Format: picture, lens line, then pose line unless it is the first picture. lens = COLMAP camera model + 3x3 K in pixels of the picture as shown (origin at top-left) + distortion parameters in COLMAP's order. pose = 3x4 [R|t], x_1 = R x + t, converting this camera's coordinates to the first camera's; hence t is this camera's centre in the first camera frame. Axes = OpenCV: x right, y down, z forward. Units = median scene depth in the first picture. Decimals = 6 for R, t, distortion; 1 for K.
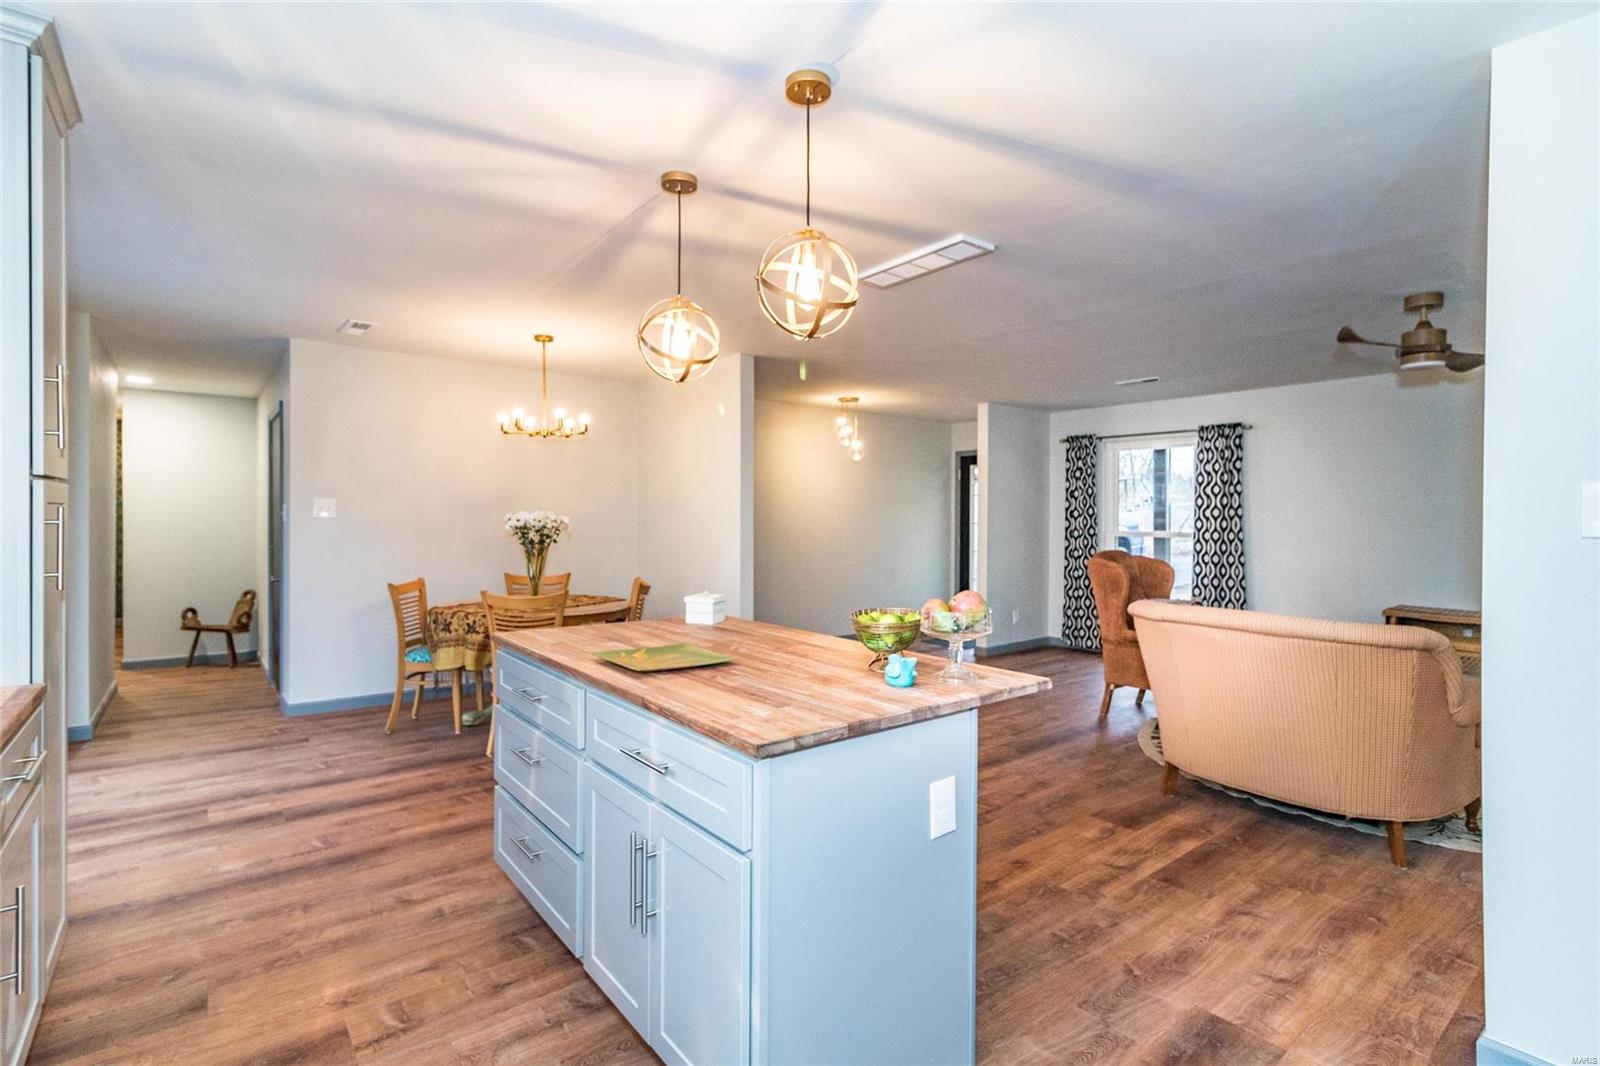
lens RADIAL K [[744.9, 0, 793.8], [0, 744.9, 521.6], [0, 0, 1]] dist [0.002205, -0.000030]
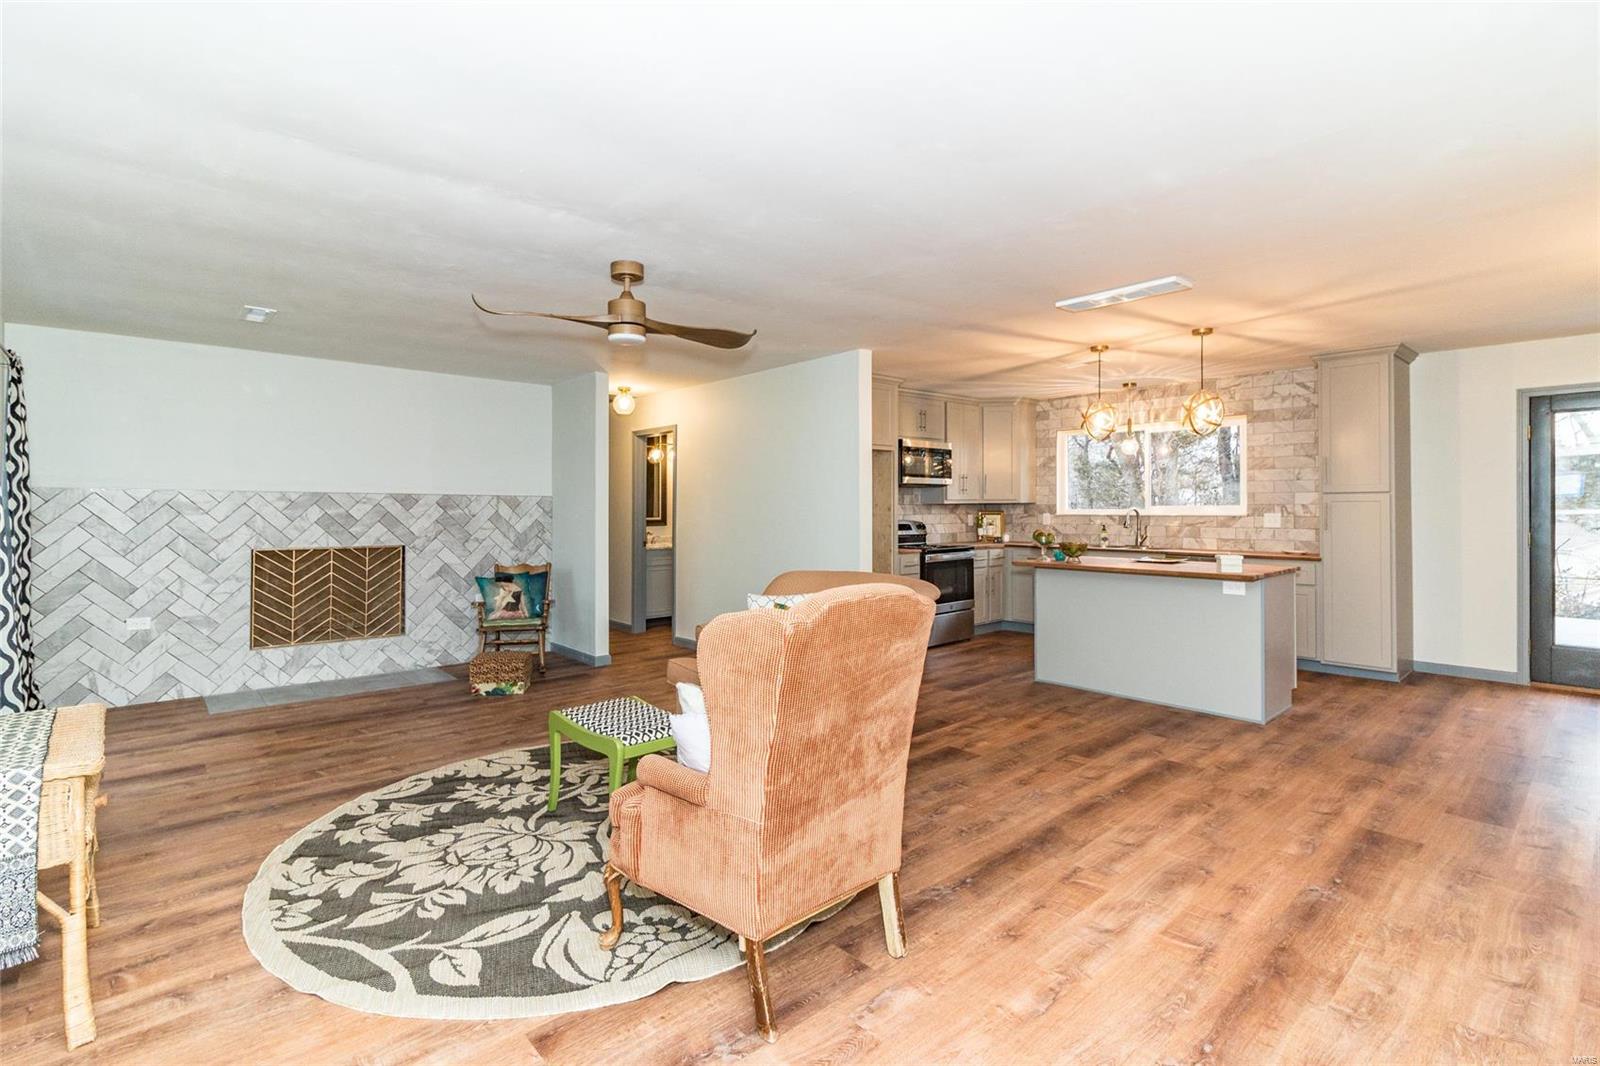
lens RADIAL K [[738.7, 0, 798.4], [0, 738.7, 519.9], [0, 0, 1]] dist [-0.002972, -0.000778]
pose [[-0.998270, -0.003949, -0.058665, 0.528389], [-0.005546, 0.999618, 0.027081, -0.009601], [0.058535, 0.027360, -0.997910, 1.497181]]
